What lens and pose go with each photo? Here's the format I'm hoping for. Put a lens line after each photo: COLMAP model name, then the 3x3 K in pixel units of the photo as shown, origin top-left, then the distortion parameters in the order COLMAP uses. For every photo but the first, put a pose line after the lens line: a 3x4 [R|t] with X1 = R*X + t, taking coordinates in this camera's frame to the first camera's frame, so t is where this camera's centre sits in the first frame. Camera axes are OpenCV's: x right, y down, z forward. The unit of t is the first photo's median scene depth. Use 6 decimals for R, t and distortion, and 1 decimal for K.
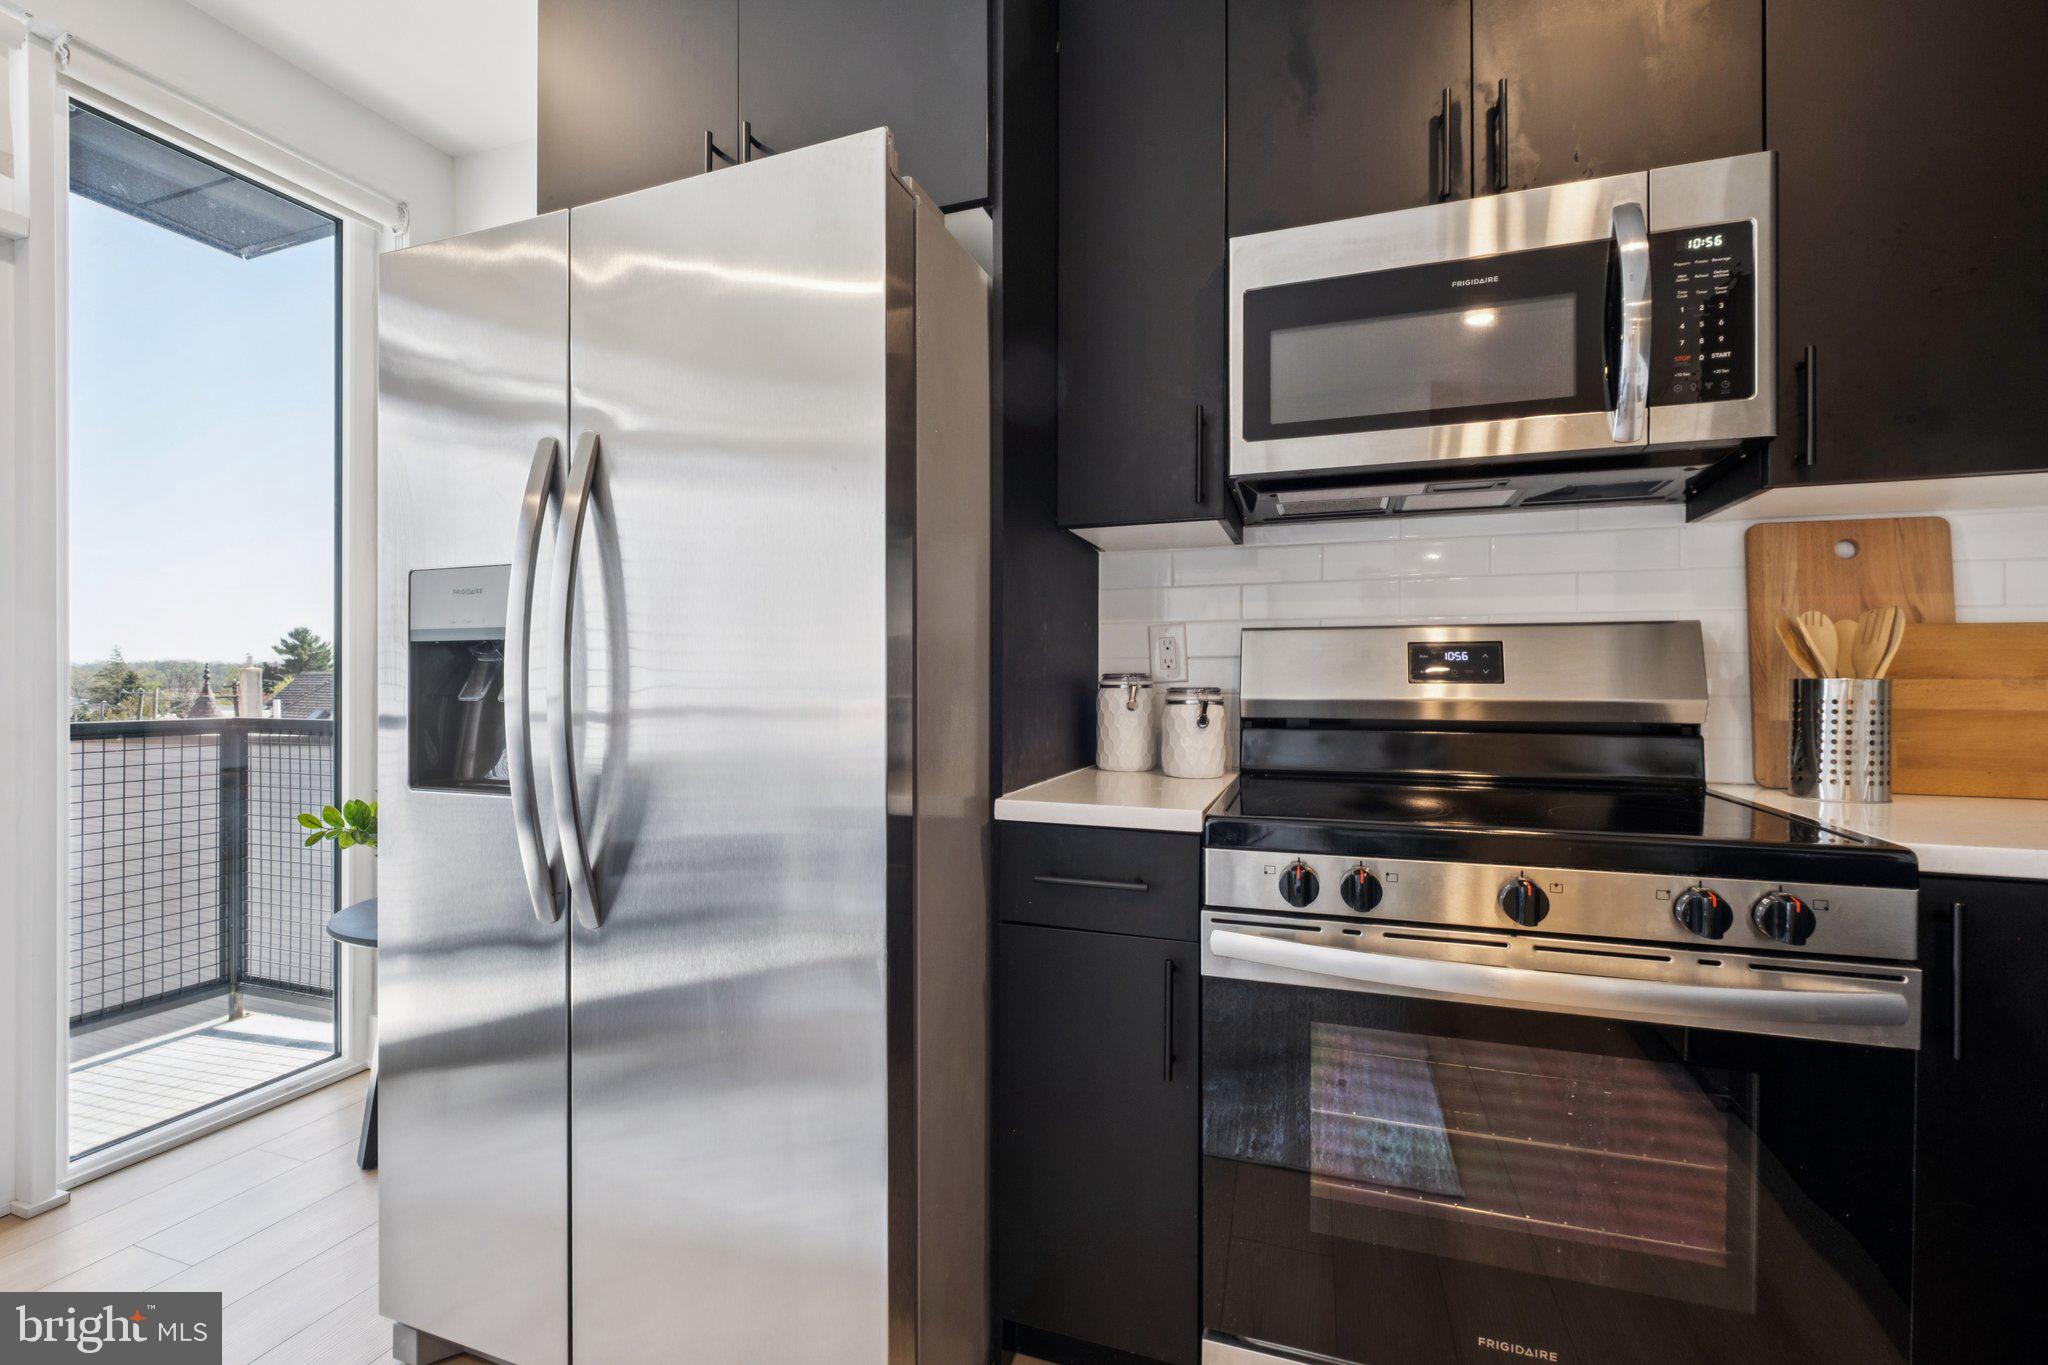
lens RADIAL K [[895.6, 0, 1003.1], [0, 895.6, 683.2], [0, 0, 1]] dist [-0.002091, -0.000589]
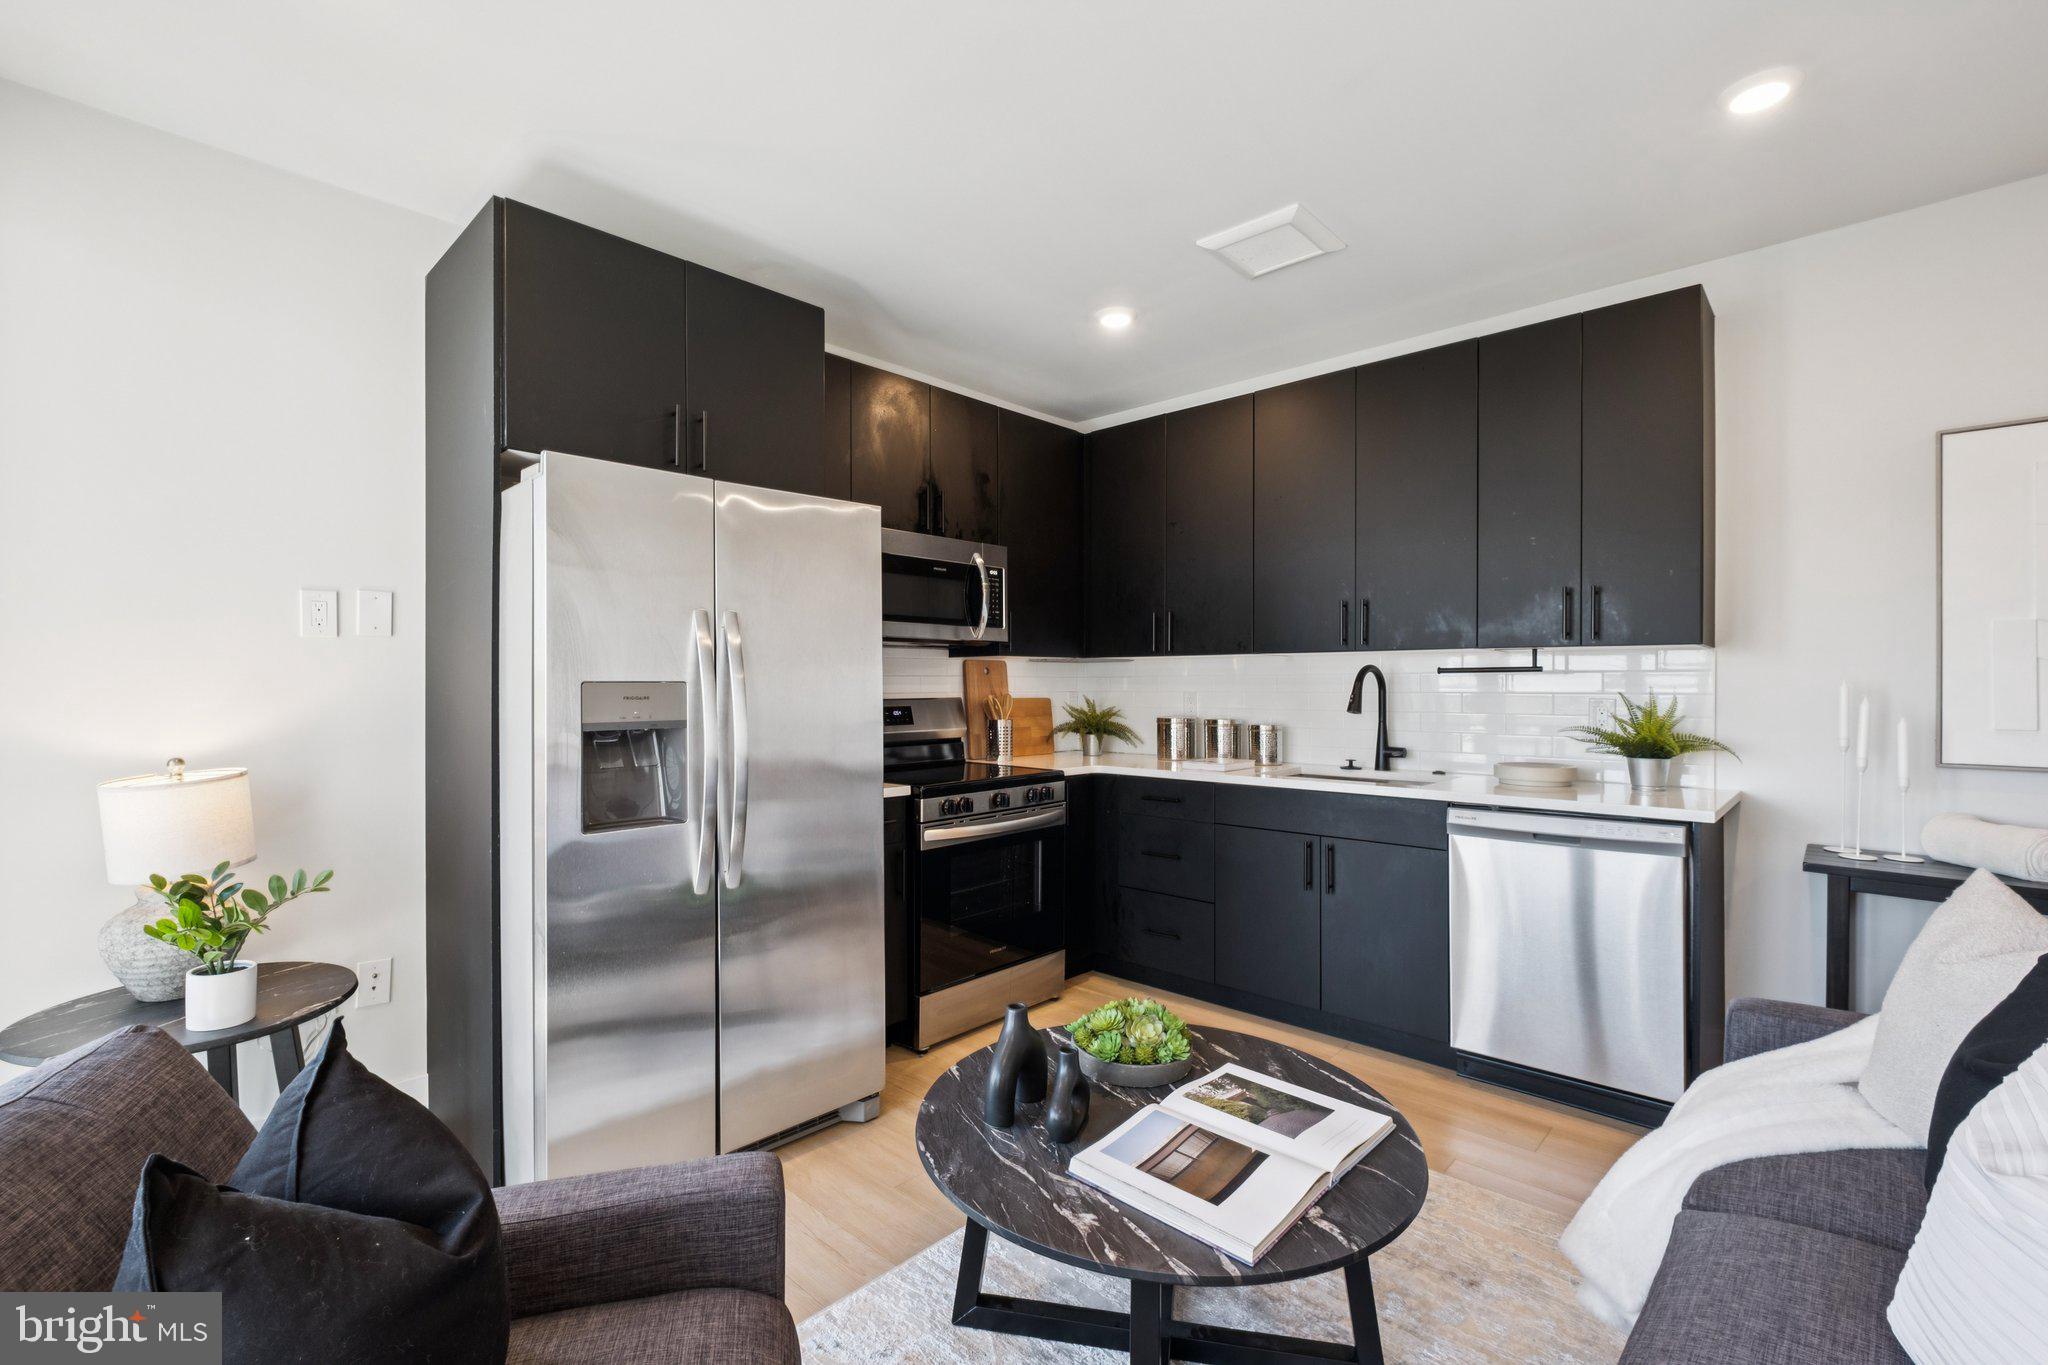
lens RADIAL K [[895.6, 0, 1015.1], [0, 895.6, 675.8], [0, 0, 1]] dist [-0.002091, -0.000589]
pose [[0.397910, 0.006286, 0.917403, -1.738203], [0.004632, 0.999950, -0.008861, -0.122204], [-0.917413, 0.007775, 0.397861, -0.211017]]
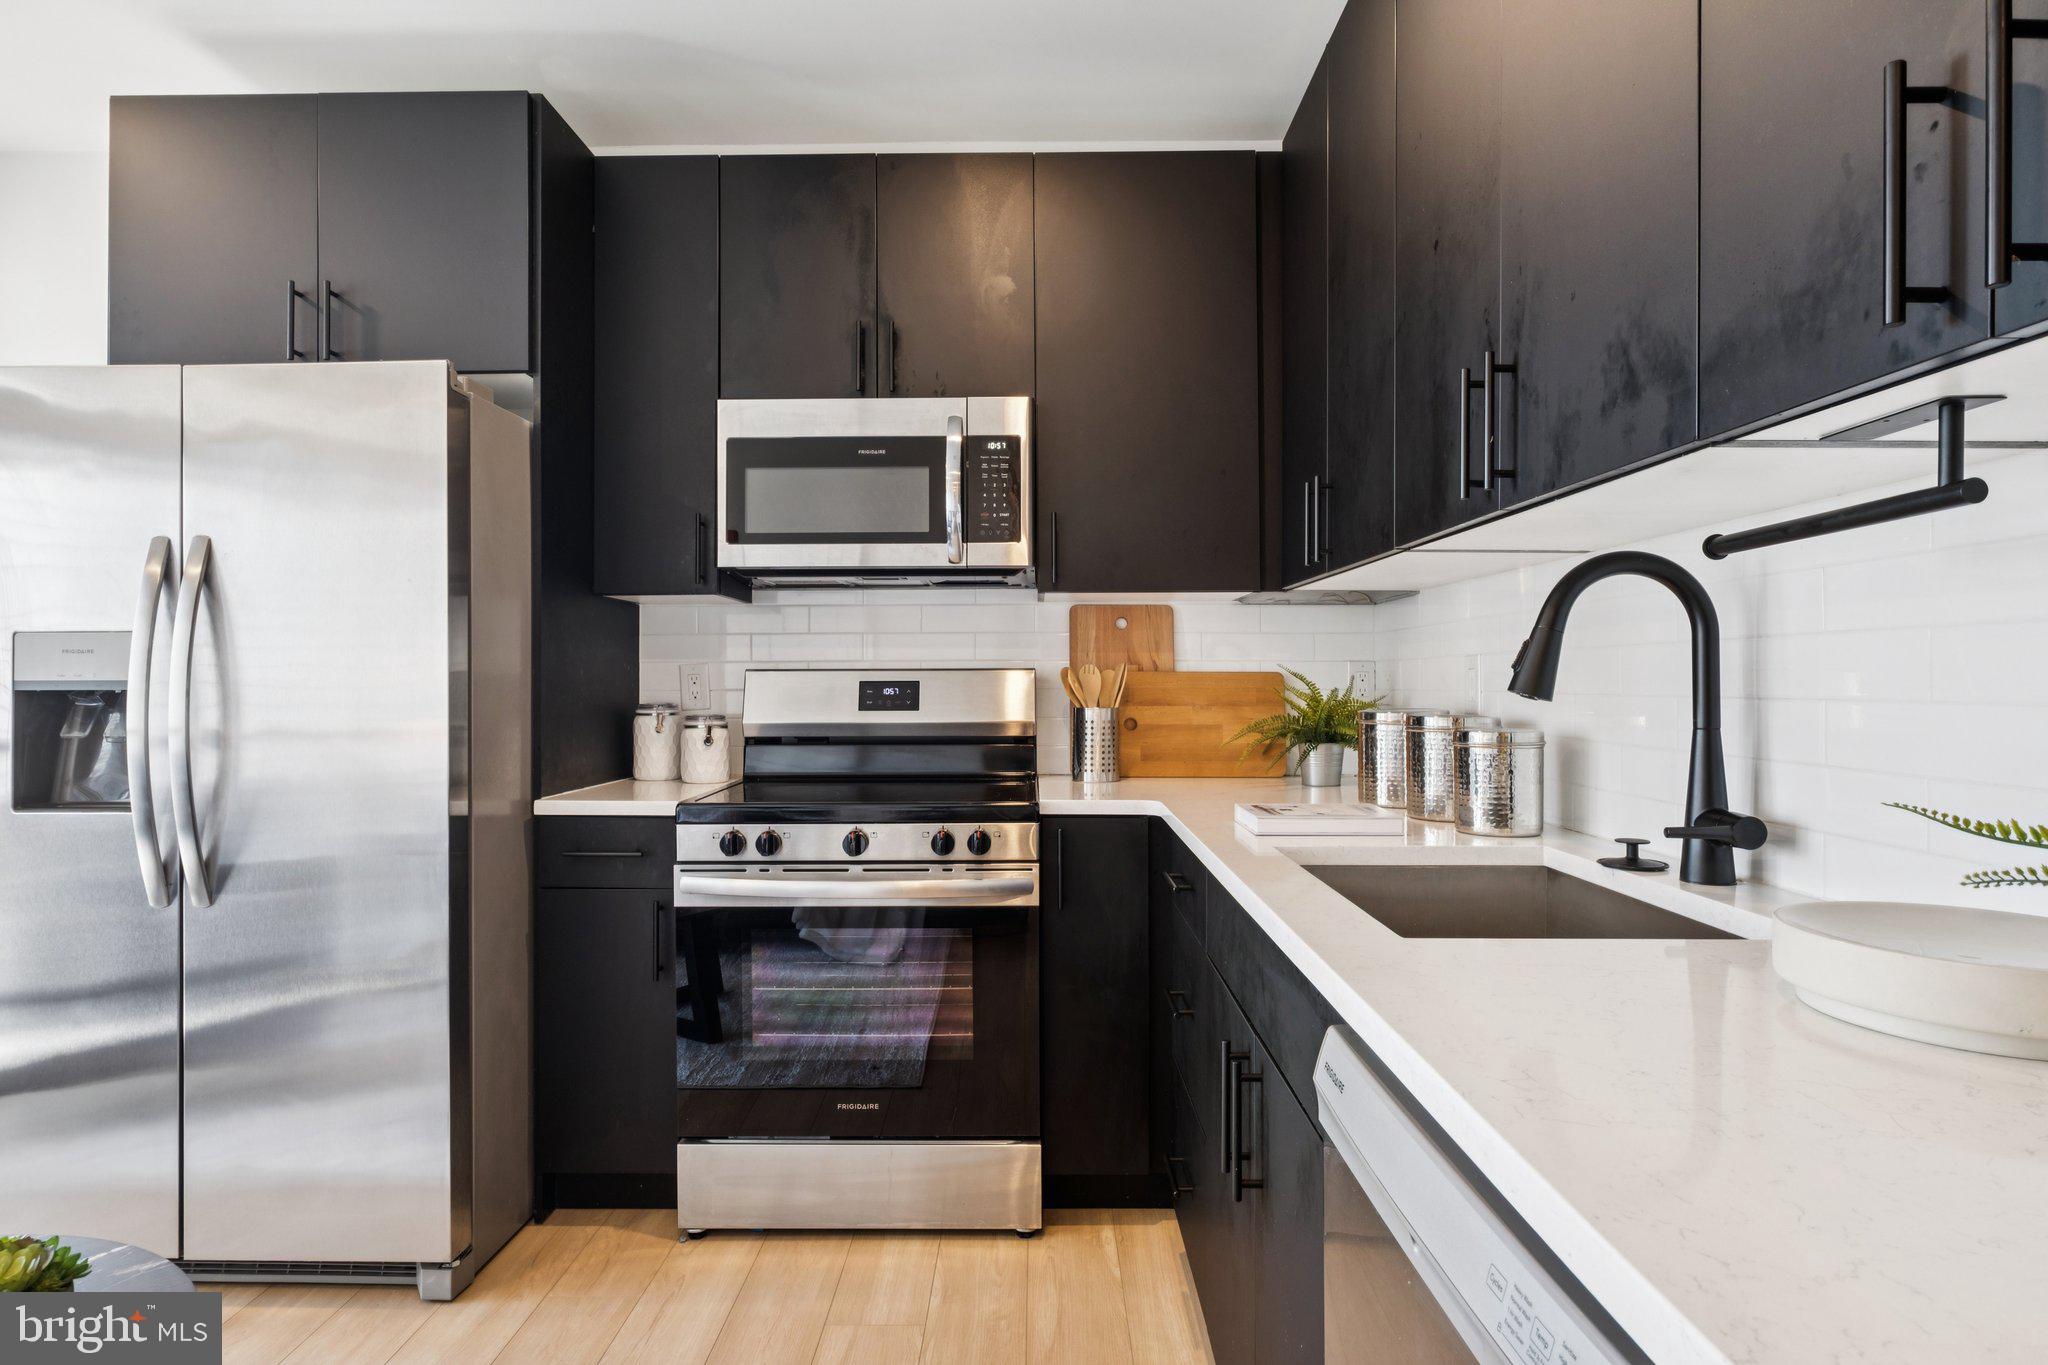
lens RADIAL K [[1134.3, 0, 1012.3], [0, 1134.3, 673.9], [0, 0, 1]] dist [-0.001227, 0.002622]
pose [[0.945646, -0.002605, 0.325187, 0.120383], [0.005018, 0.999966, -0.006584, -0.053238], [-0.325159, 0.007858, 0.945627, -0.916372]]
